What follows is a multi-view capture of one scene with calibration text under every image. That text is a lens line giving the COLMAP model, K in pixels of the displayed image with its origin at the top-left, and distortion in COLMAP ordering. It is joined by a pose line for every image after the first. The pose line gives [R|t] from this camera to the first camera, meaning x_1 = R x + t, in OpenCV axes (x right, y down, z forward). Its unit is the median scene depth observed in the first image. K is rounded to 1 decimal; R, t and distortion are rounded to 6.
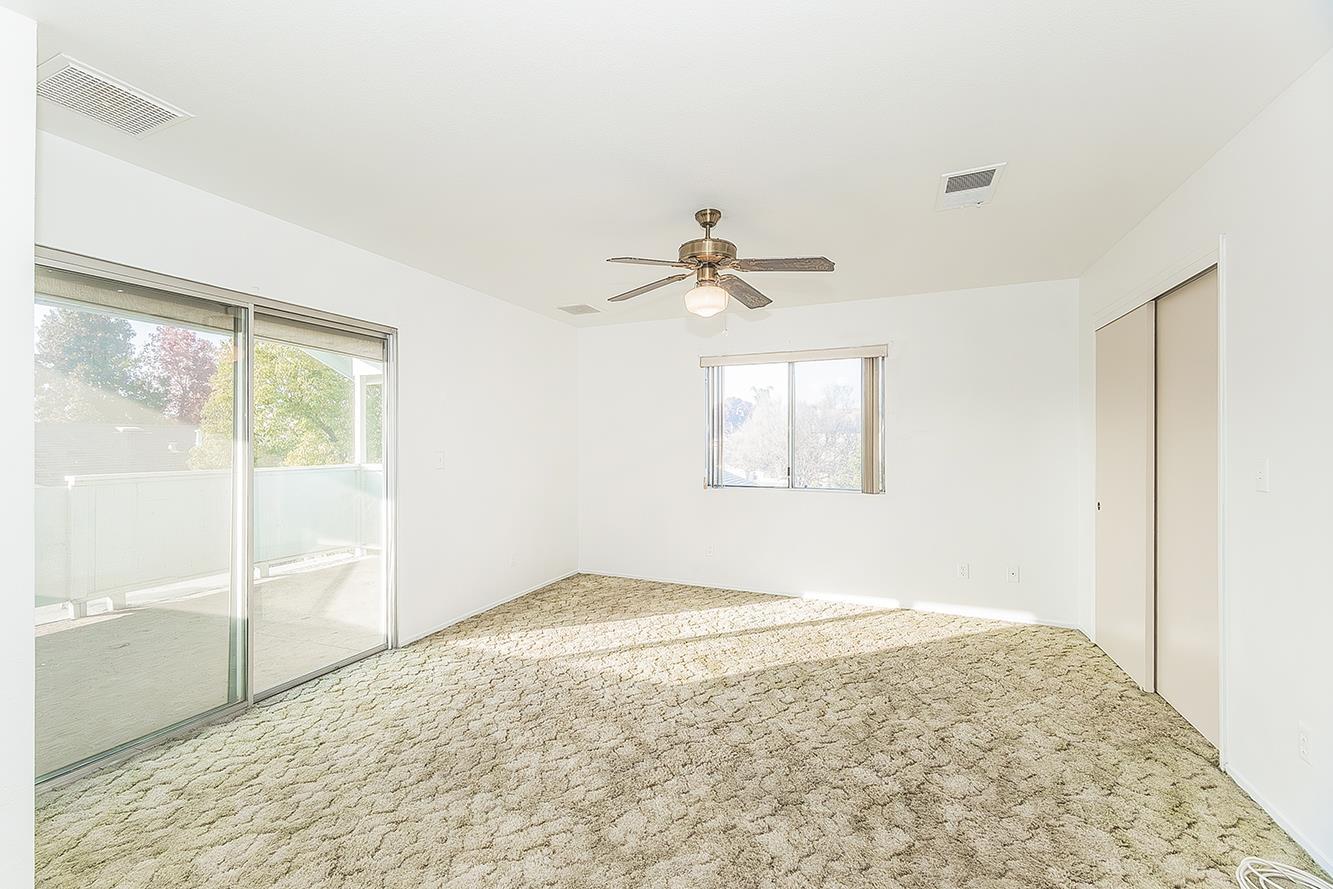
lens RADIAL K [[597.0, 0, 663.3], [0, 597.0, 441.8], [0, 0, 1]] dist [-0.014123, -0.000145]
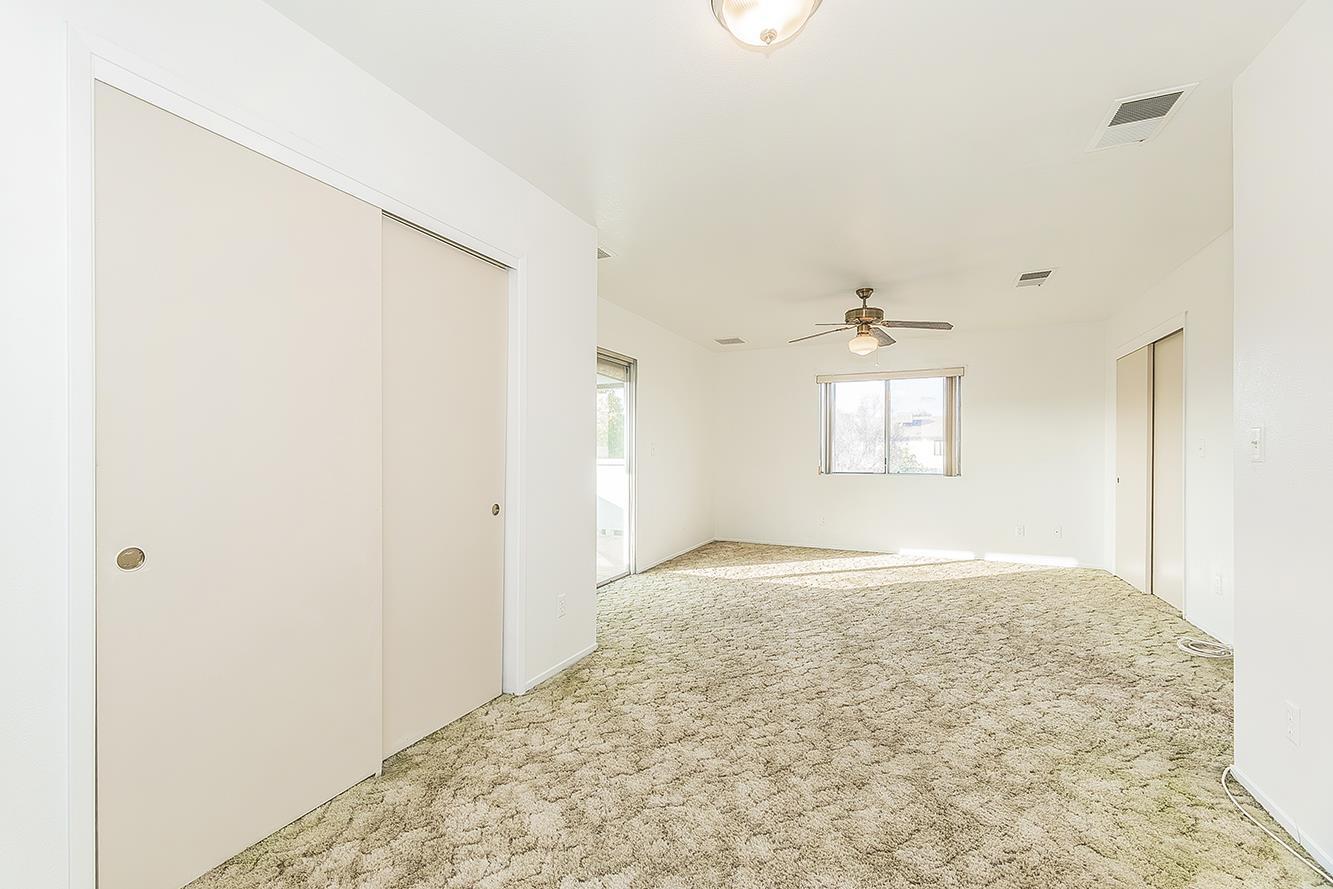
lens RADIAL K [[597.0, 0, 668.6], [0, 597.0, 451.2], [0, 0, 1]] dist [-0.014123, -0.000145]
pose [[0.999250, 0.003821, -0.038530, -0.382761], [-0.003808, 0.999993, 0.000411, 0.047638], [0.038531, -0.000264, 0.999257, -0.606541]]
